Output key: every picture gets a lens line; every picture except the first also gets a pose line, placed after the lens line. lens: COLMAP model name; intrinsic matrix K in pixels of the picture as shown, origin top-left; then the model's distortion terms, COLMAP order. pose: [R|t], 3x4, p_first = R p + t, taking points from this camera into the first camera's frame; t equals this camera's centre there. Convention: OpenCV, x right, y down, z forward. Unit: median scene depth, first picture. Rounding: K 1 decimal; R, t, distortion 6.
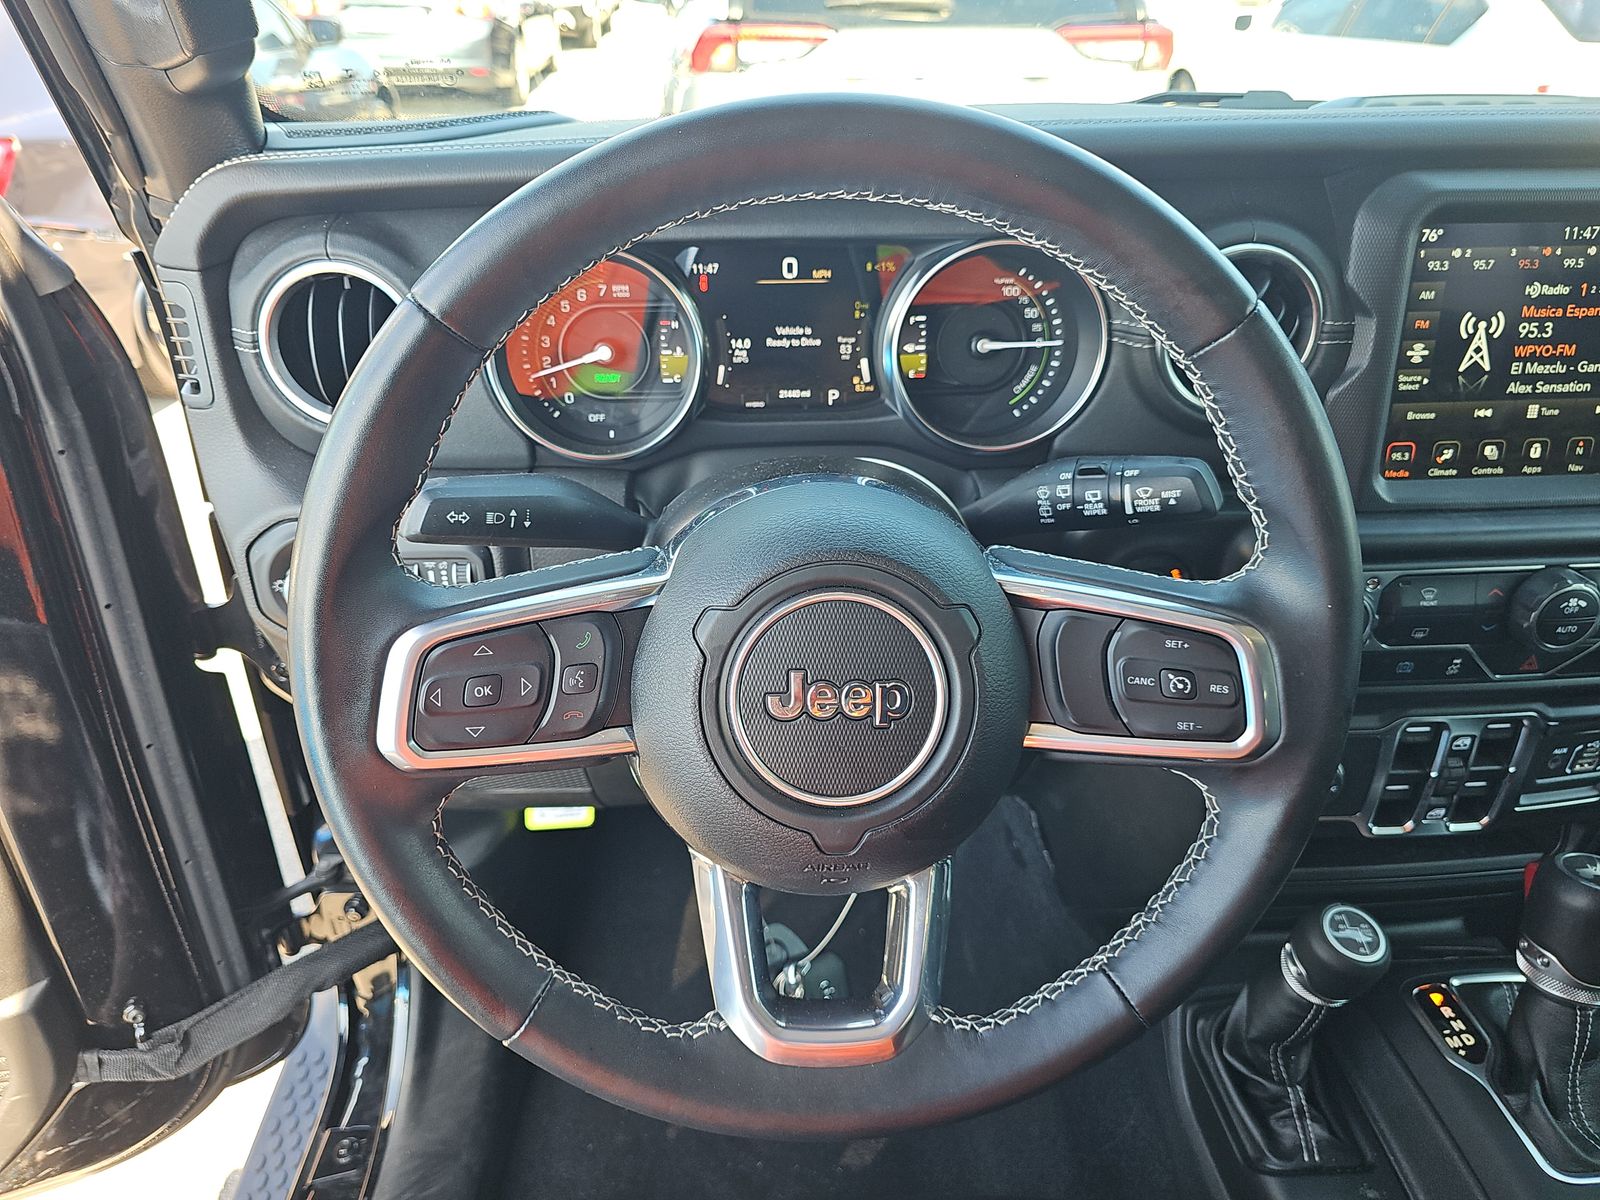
lens RADIAL K [[1056.5, 0, 791.7], [0, 1056.5, 610.0], [0, 0, 1]] dist [0.004877, -0.005660]
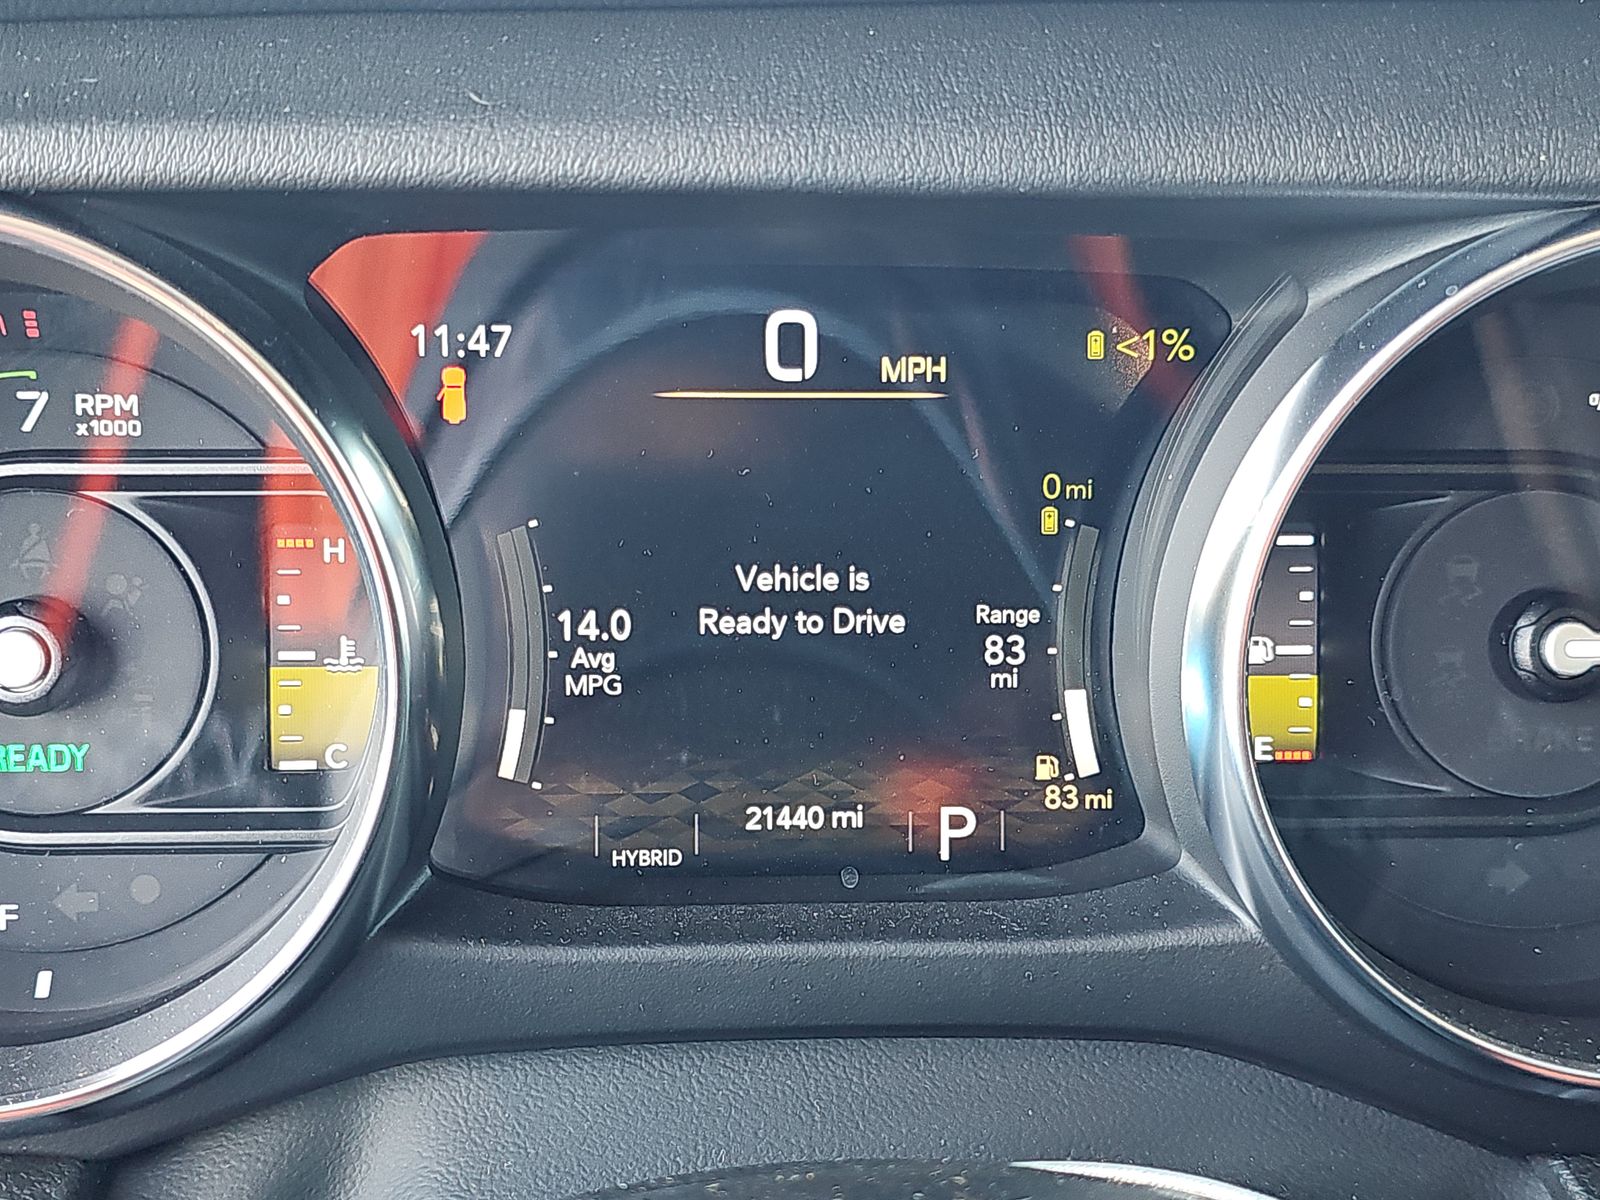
lens RADIAL K [[1056.5, 0, 791.7], [0, 1056.5, 610.0], [0, 0, 1]] dist [0.004877, -0.005660]
pose [[0.999732, 0.013171, -0.019052, 0.004068], [-0.017442, 0.969330, -0.245143, -0.190501], [0.015239, 0.245409, 0.969300, 0.739896]]
